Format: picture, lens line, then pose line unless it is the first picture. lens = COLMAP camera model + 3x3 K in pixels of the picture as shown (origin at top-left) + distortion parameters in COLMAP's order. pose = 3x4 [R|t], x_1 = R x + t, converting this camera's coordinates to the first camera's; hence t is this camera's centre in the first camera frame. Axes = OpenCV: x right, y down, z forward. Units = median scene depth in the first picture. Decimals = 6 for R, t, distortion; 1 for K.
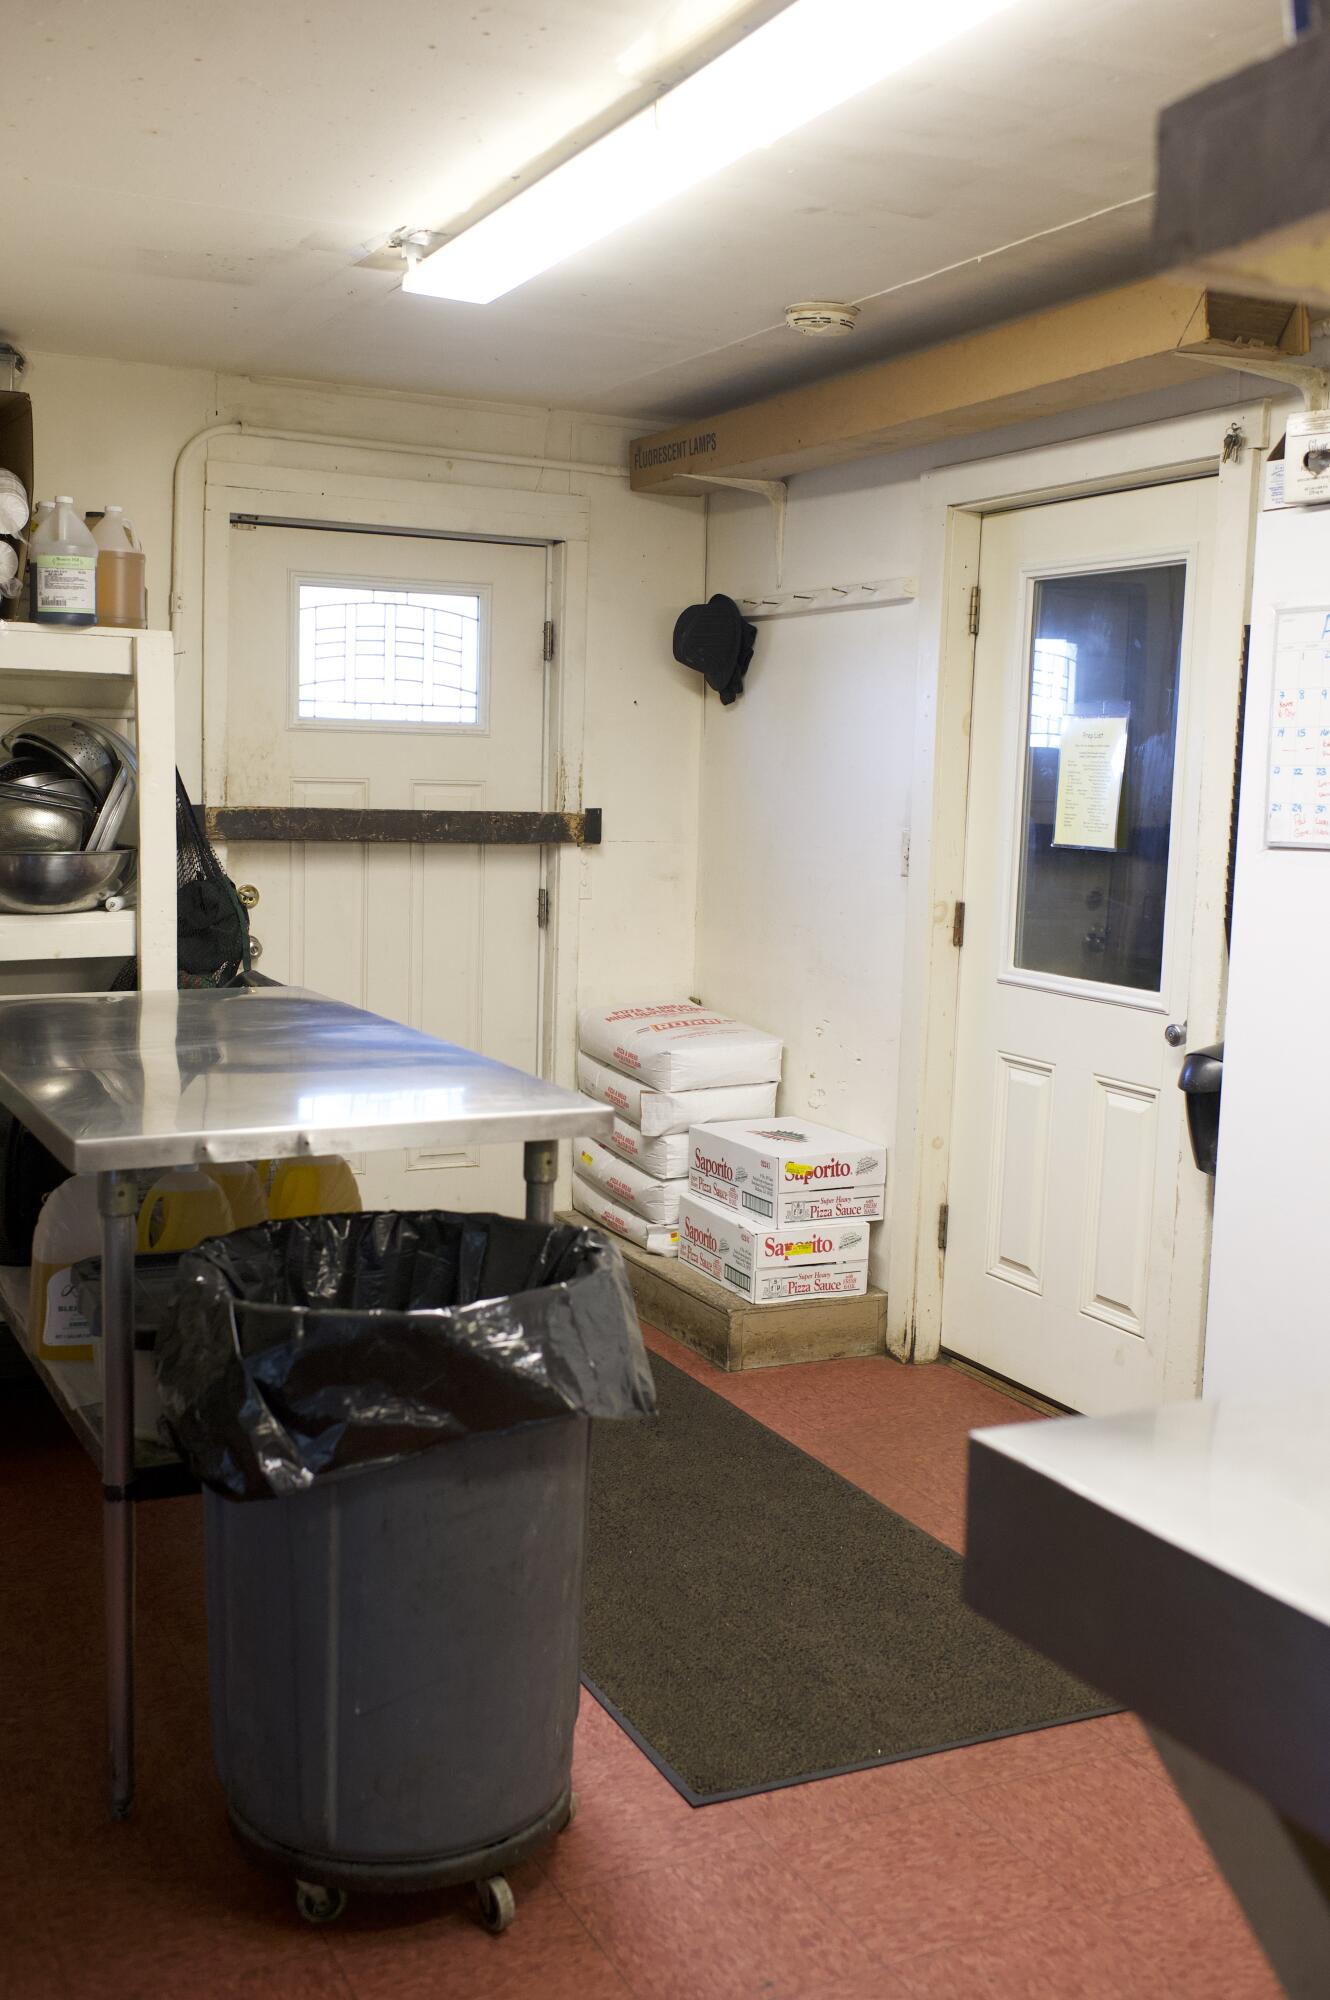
lens RADIAL K [[1988.9, 0, 665.0], [0, 1988.9, 1000.4], [0, 0, 1]] dist [0.006451, 0.000000]
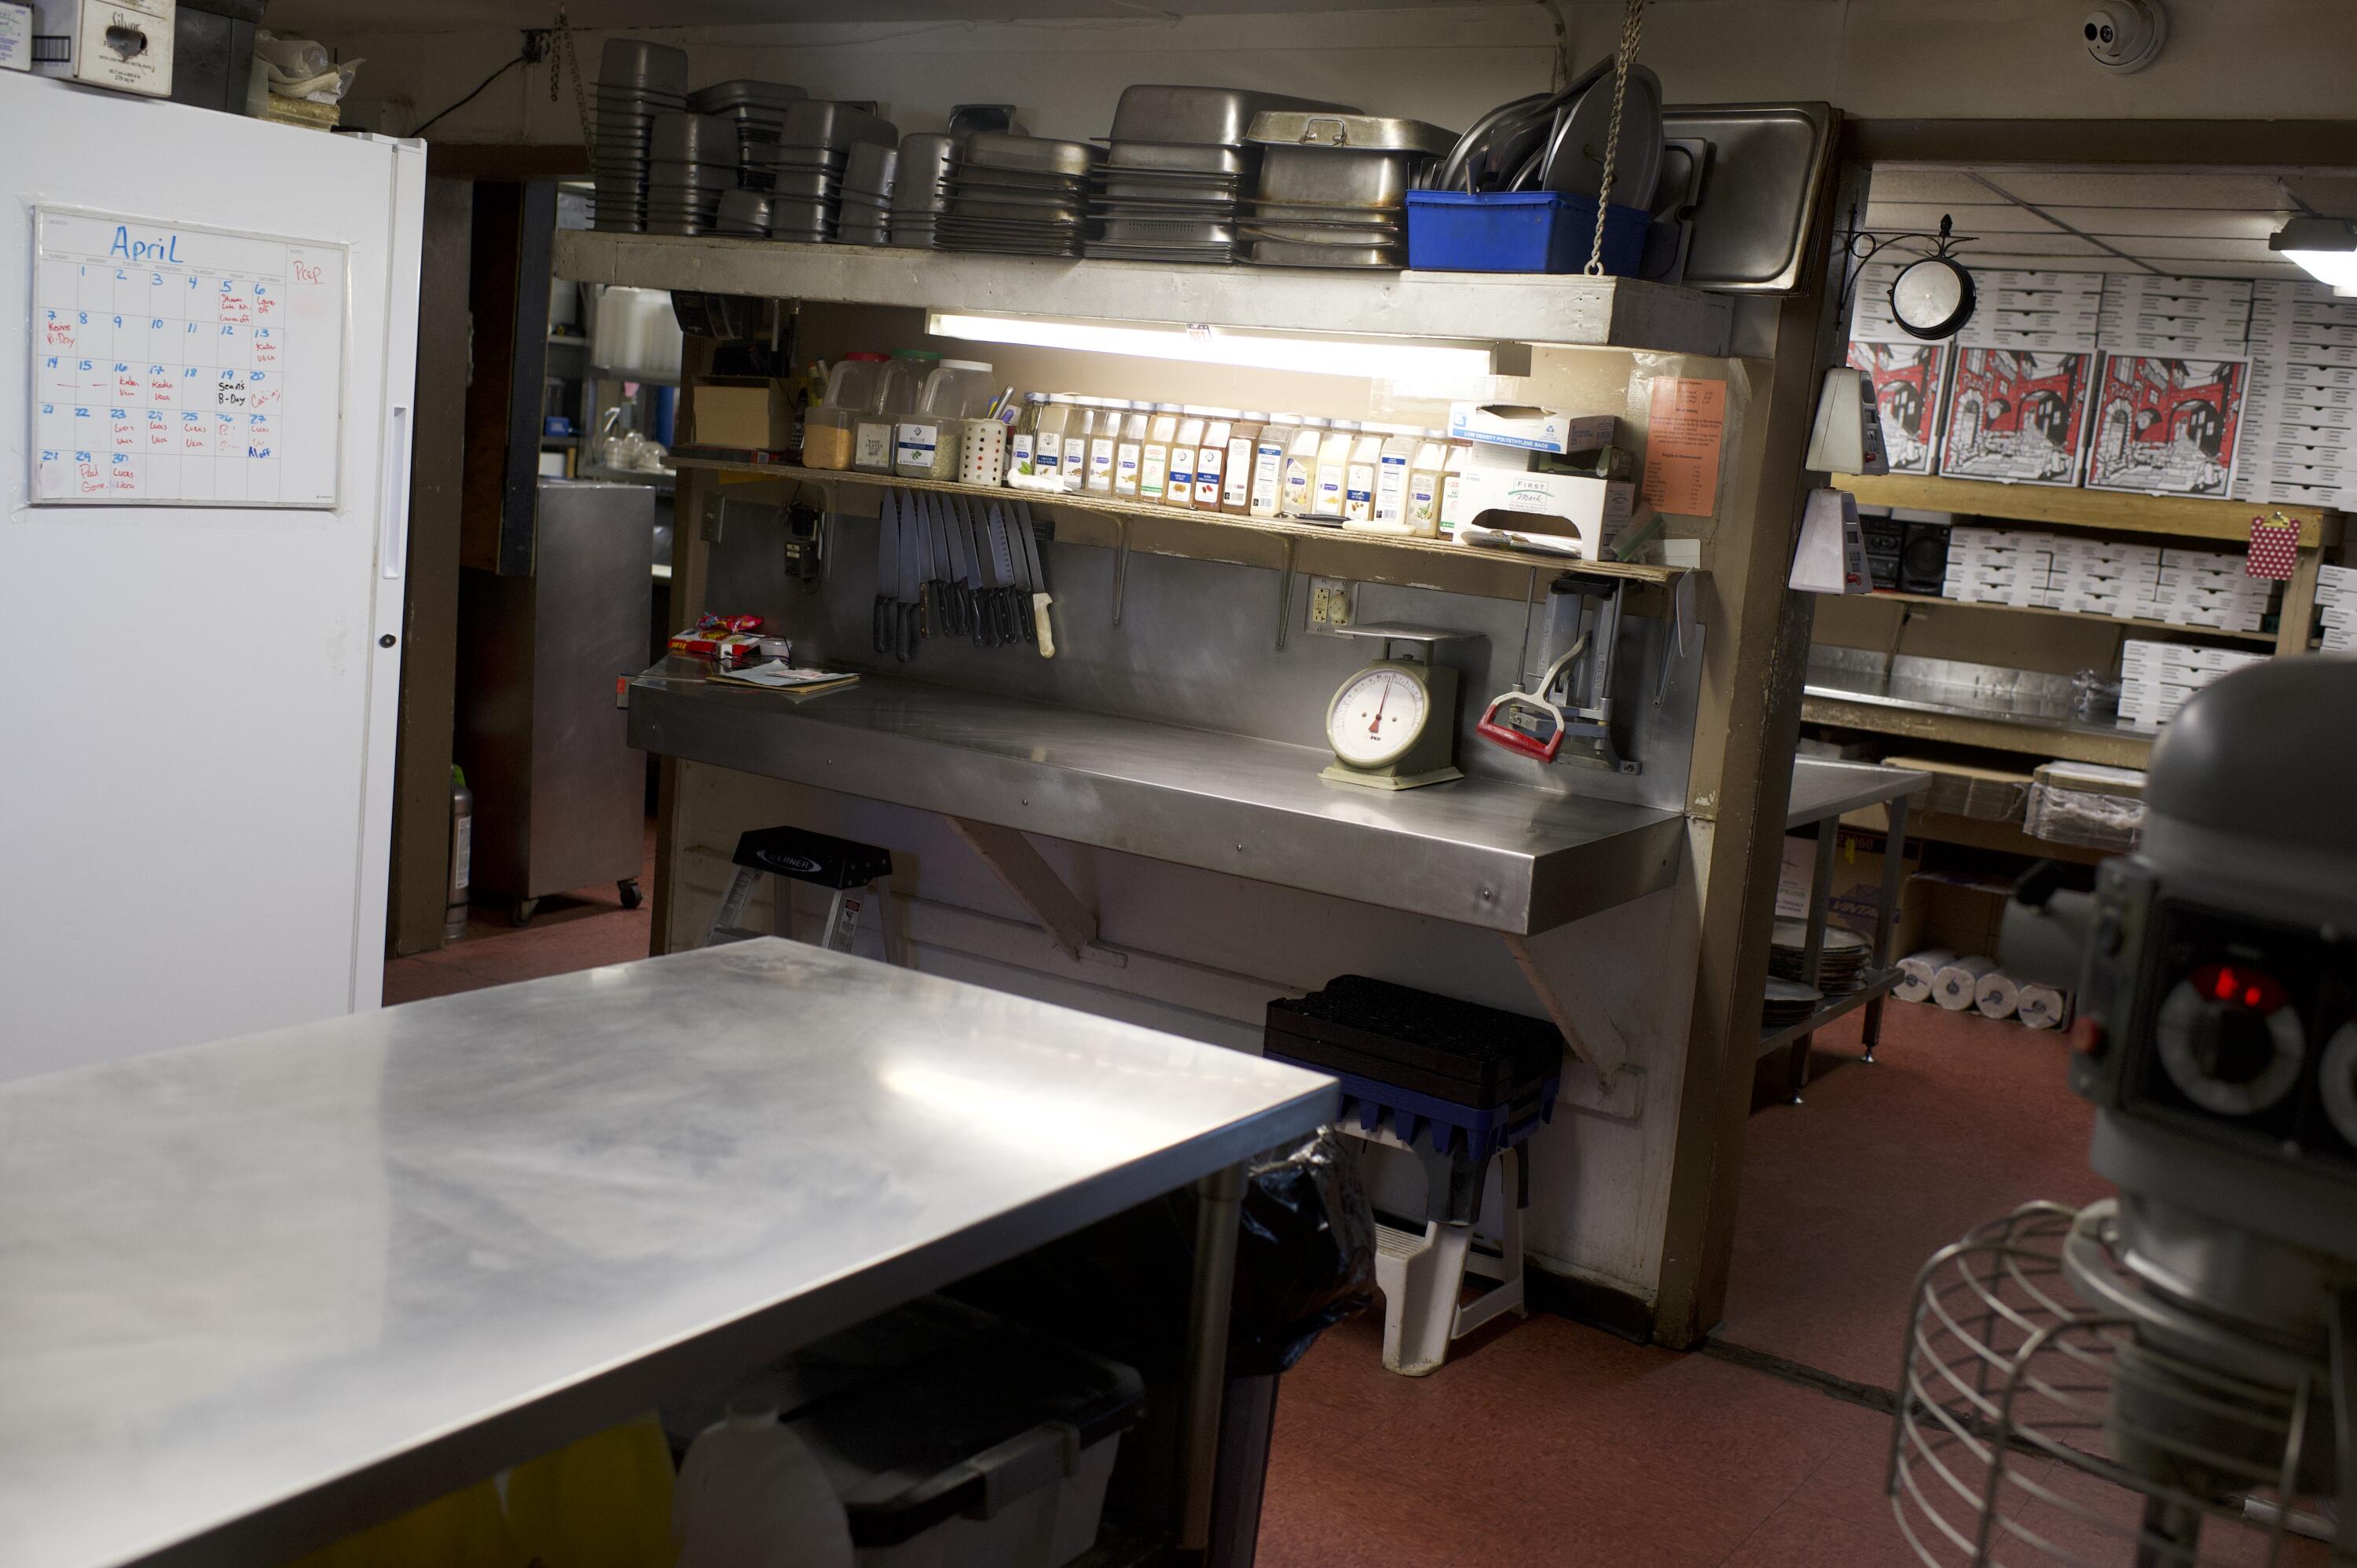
lens RADIAL K [[2343.8, 0, 1173.0], [0, 2343.8, 778.6], [0, 0, 1]] dist [0.006451, 0.000000]
pose [[-0.514097, -0.200546, 0.833958, -0.757298], [-0.001732, 0.972523, 0.232800, -0.195473], [-0.857730, 0.118238, -0.500319, 1.123175]]
